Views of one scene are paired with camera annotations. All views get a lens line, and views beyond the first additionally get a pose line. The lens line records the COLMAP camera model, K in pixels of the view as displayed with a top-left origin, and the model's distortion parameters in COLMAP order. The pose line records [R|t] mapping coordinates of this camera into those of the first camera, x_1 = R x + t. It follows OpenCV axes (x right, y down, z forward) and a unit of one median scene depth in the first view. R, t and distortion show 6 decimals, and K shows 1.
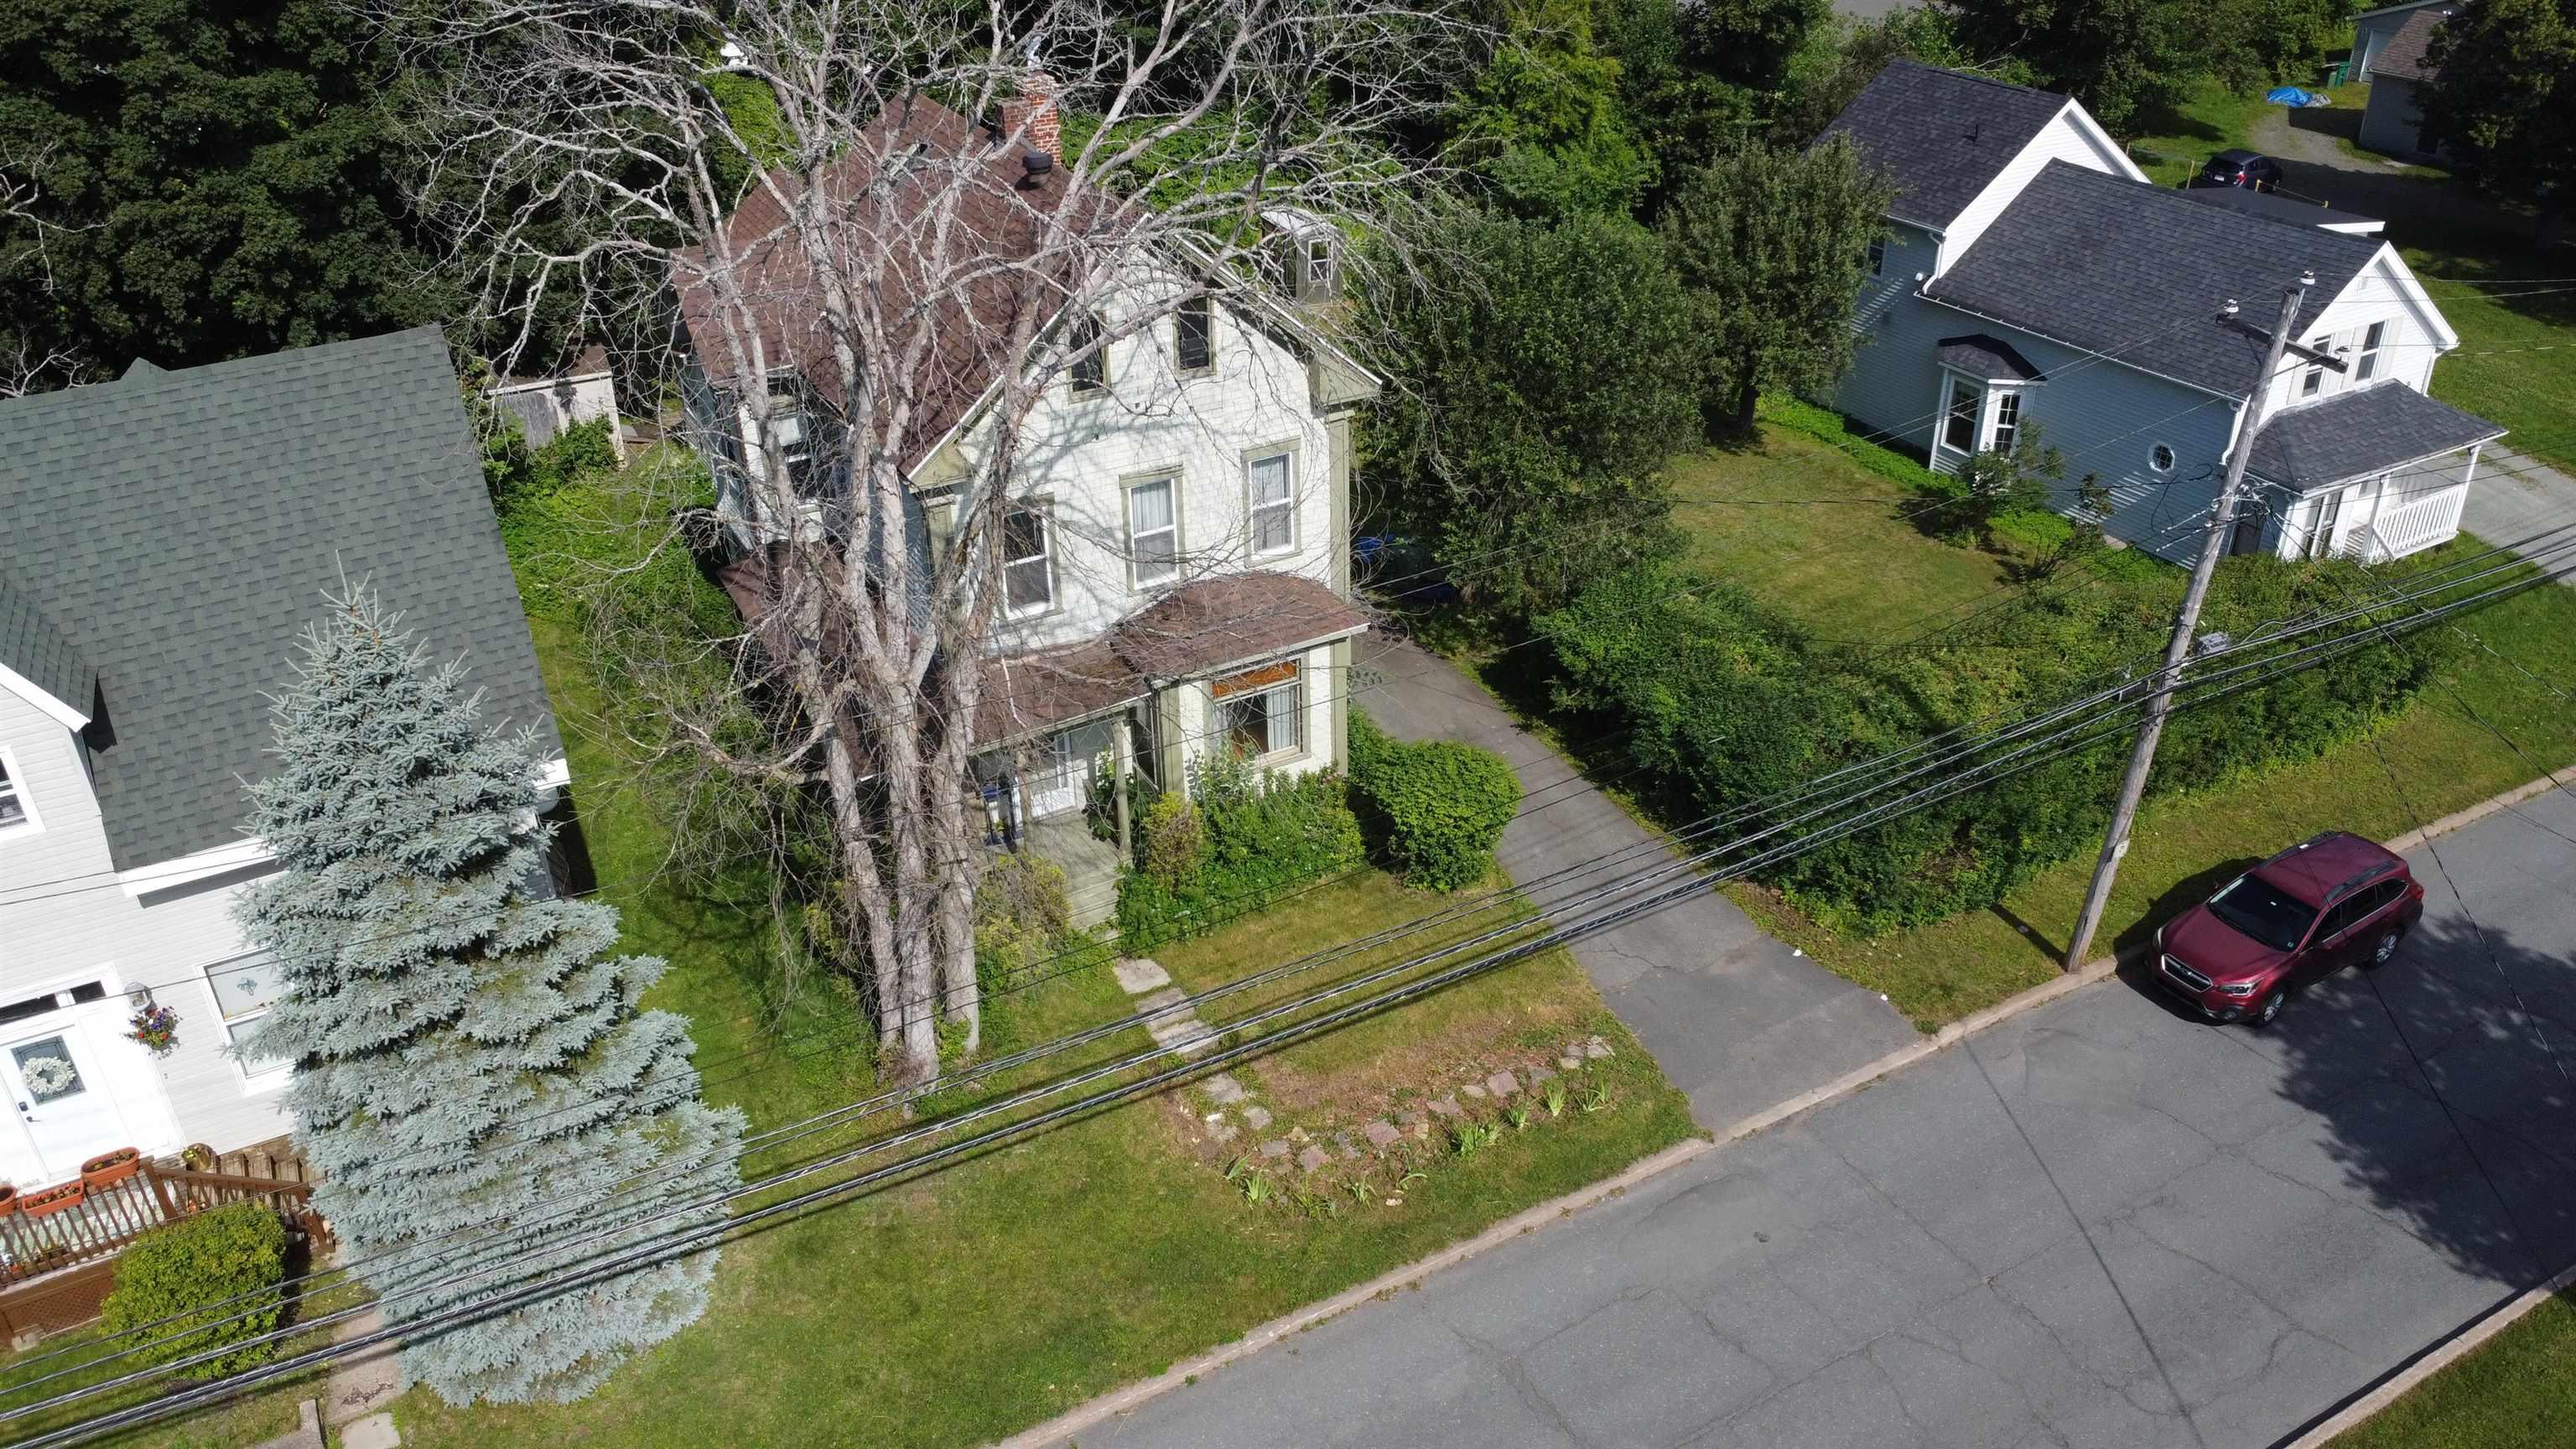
lens RADIAL K [[1860.2, 0, 1288.0], [0, 1860.2, 724.5], [0, 0, 1]] dist [-0.031726, -0.000243]
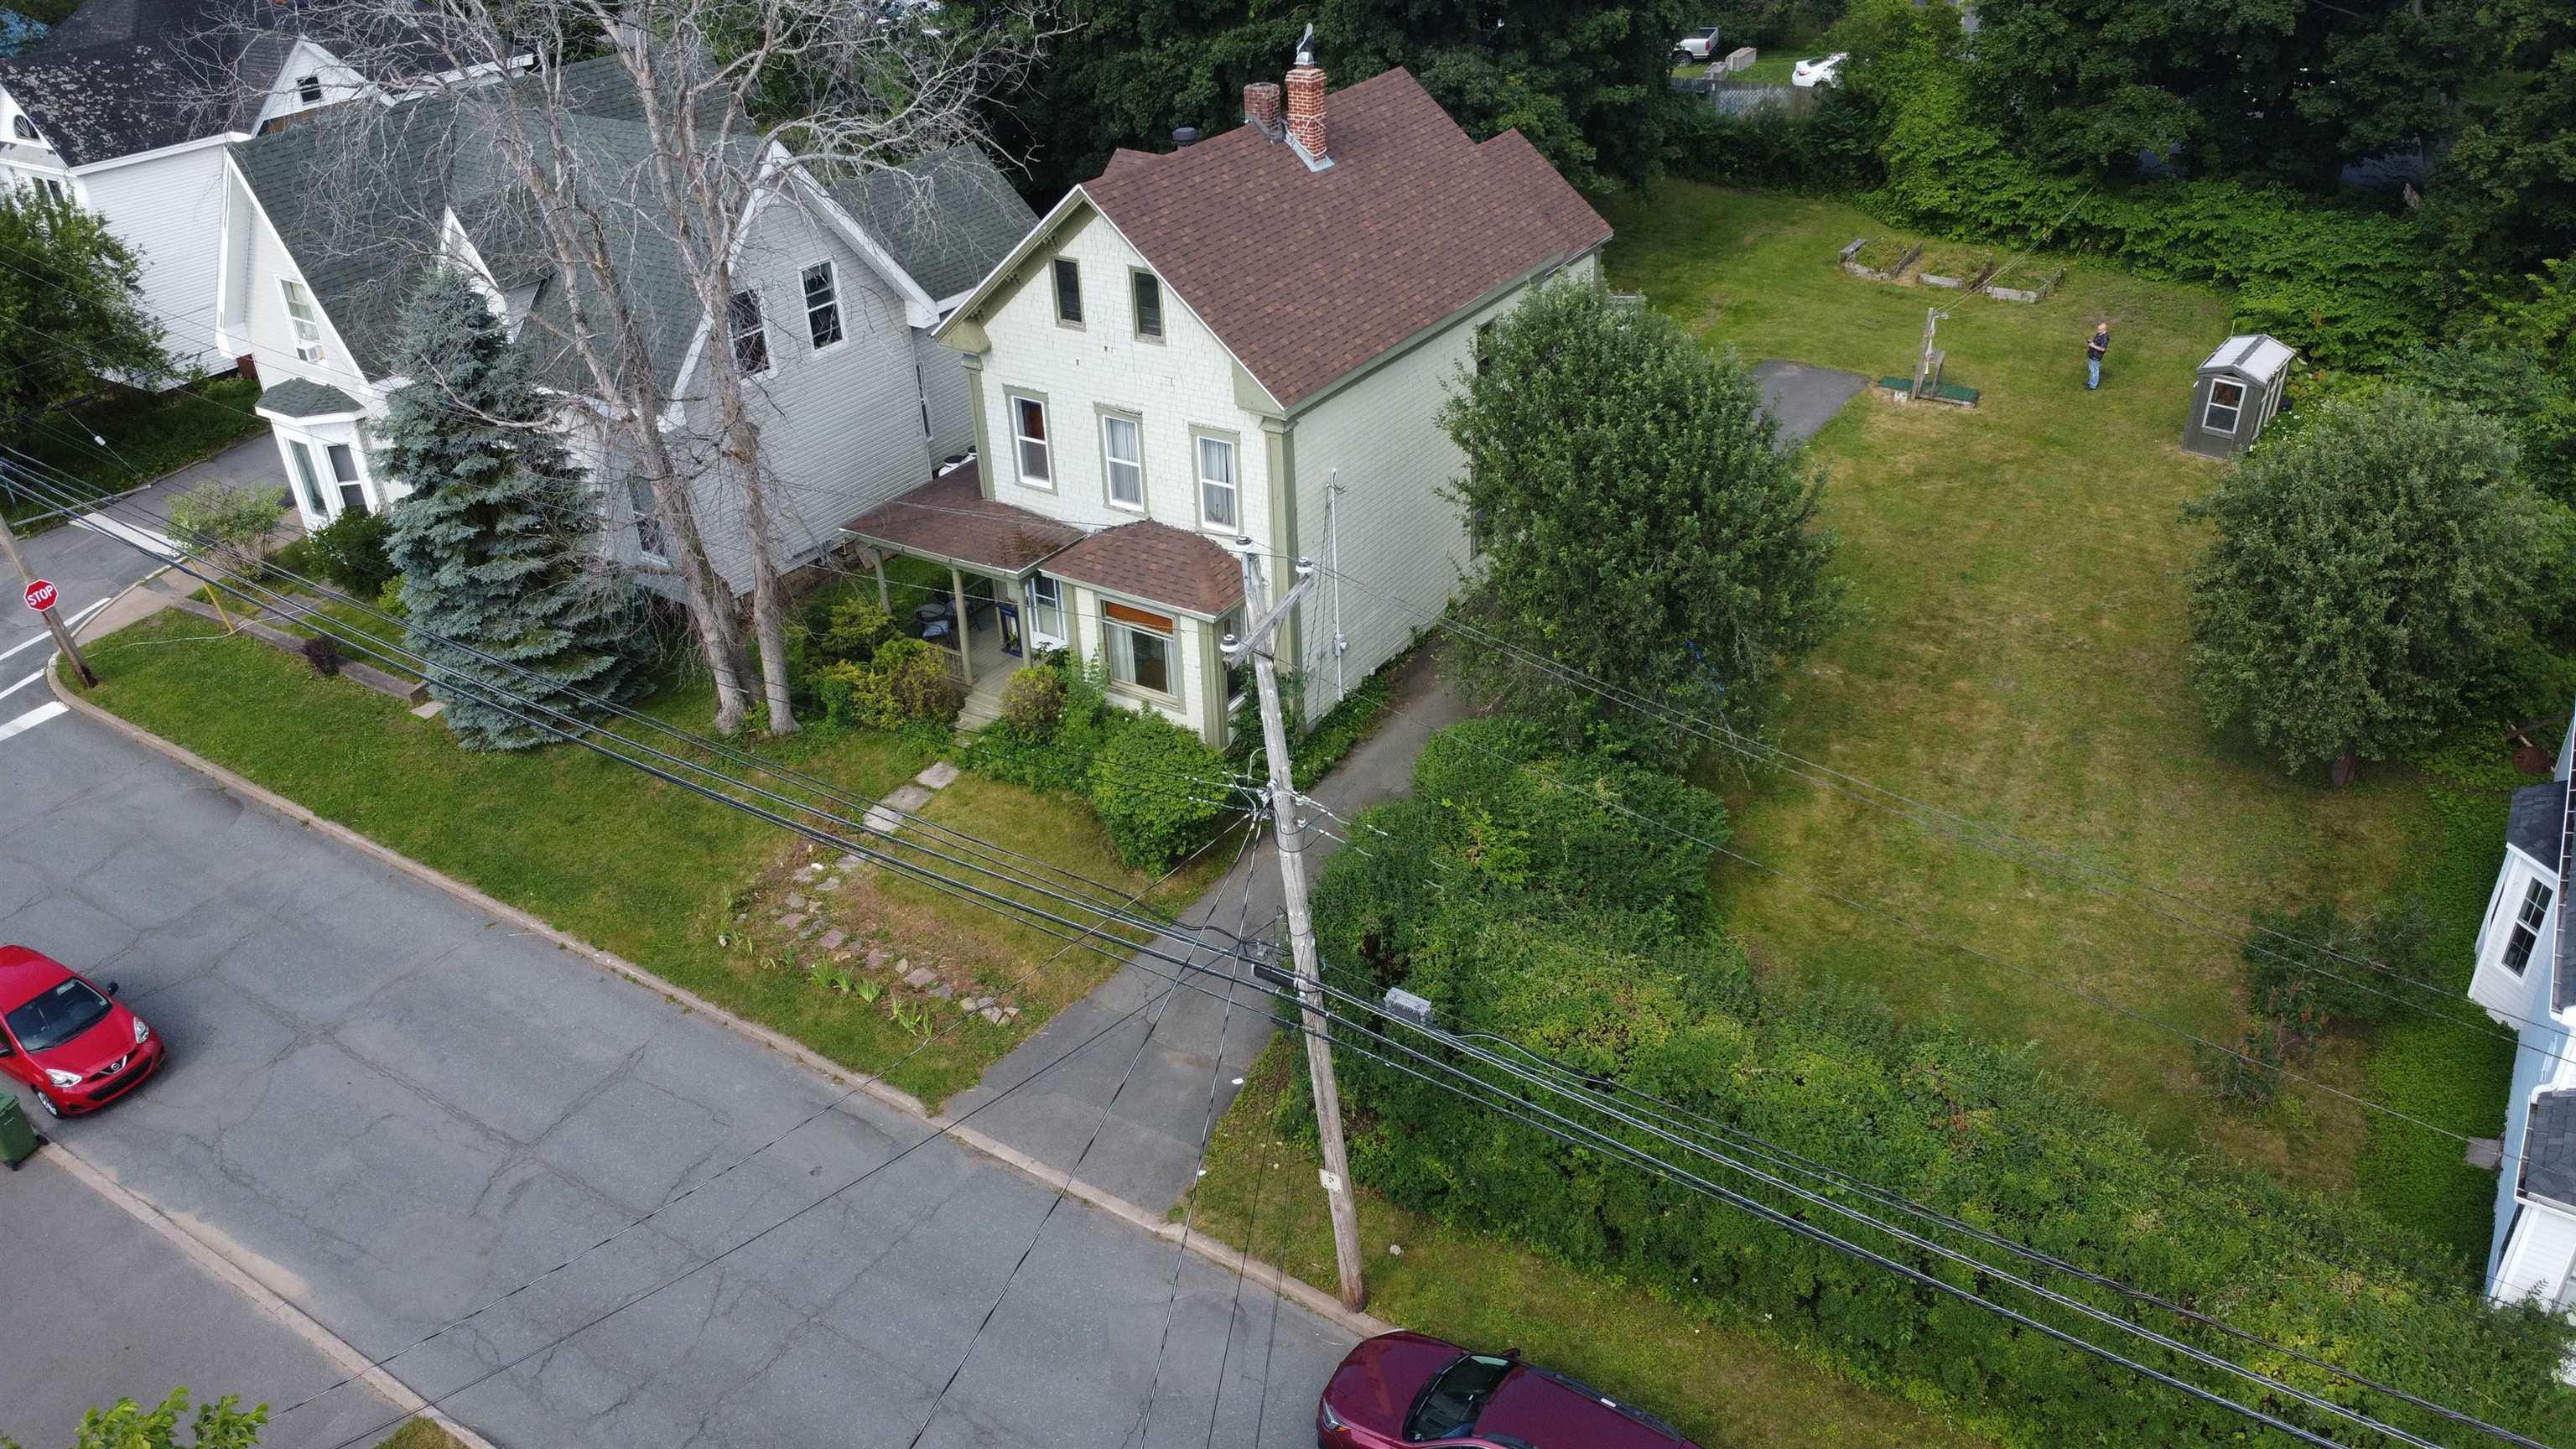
lens RADIAL K [[1877.0, 0, 1290.2], [0, 1877.0, 726.3], [0, 0, 1]] dist [-0.031148, -0.006240]
pose [[0.468368, 0.445190, -0.763175, 0.966600], [-0.420180, 0.872080, 0.250850, -0.304807], [0.777226, 0.203181, 0.595515, 0.430435]]
